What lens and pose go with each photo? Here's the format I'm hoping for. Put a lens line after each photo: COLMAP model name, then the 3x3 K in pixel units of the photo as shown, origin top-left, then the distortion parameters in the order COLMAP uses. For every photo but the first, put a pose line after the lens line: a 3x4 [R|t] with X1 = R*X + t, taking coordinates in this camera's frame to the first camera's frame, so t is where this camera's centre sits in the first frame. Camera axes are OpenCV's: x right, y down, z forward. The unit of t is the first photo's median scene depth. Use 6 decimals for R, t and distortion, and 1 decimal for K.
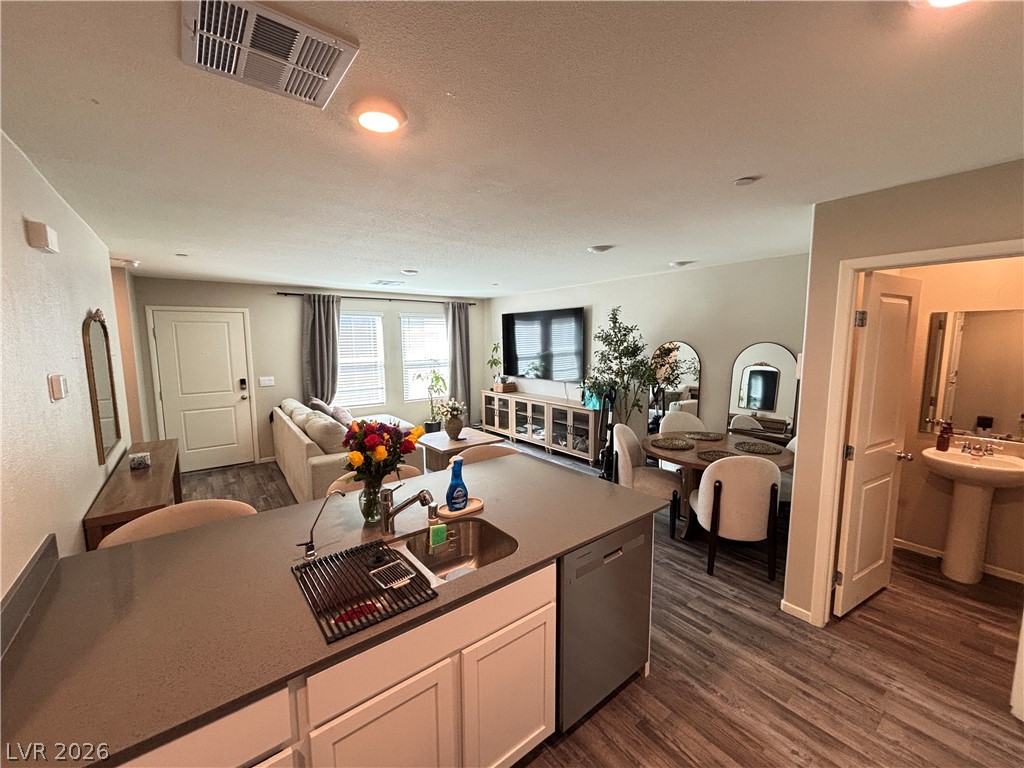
lens RADIAL K [[413.3, 0, 513.8], [0, 413.3, 384.7], [0, 0, 1]] dist [0.002566, 0.000015]
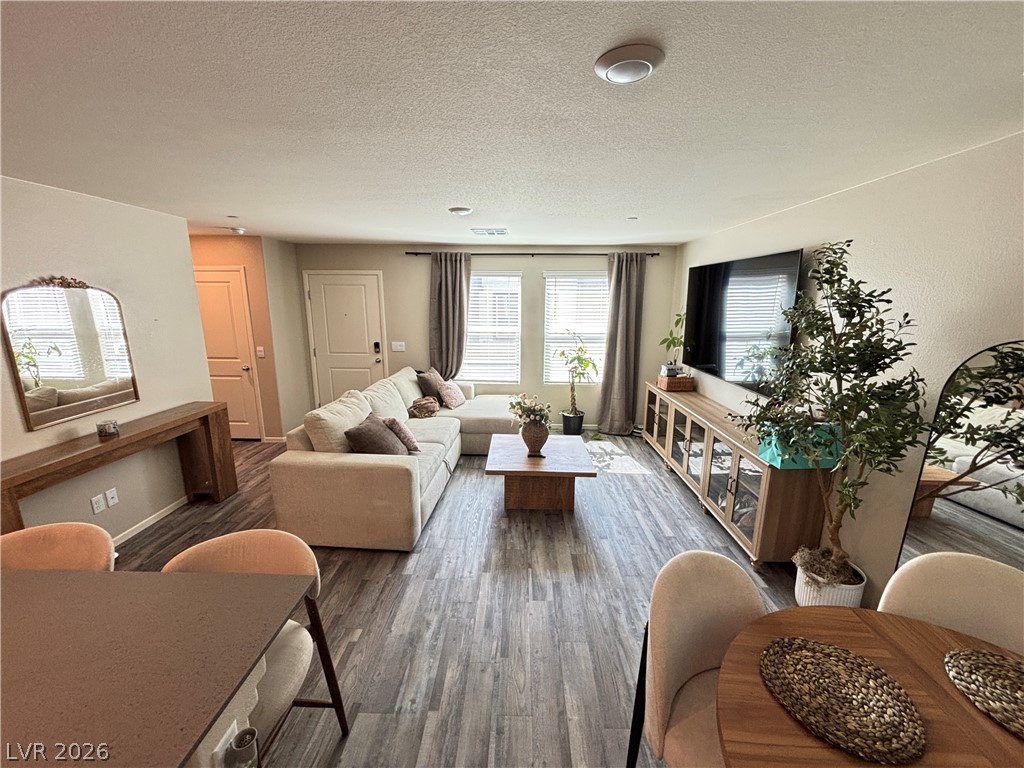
lens RADIAL K [[413.3, 0, 511.0], [0, 413.3, 384.8], [0, 0, 1]] dist [0.002566, 0.000015]
pose [[0.769289, 0.144001, -0.622461, 0.241053], [-0.083431, 0.988568, 0.125585, -0.065732], [0.633430, -0.044679, 0.772509, 0.424789]]
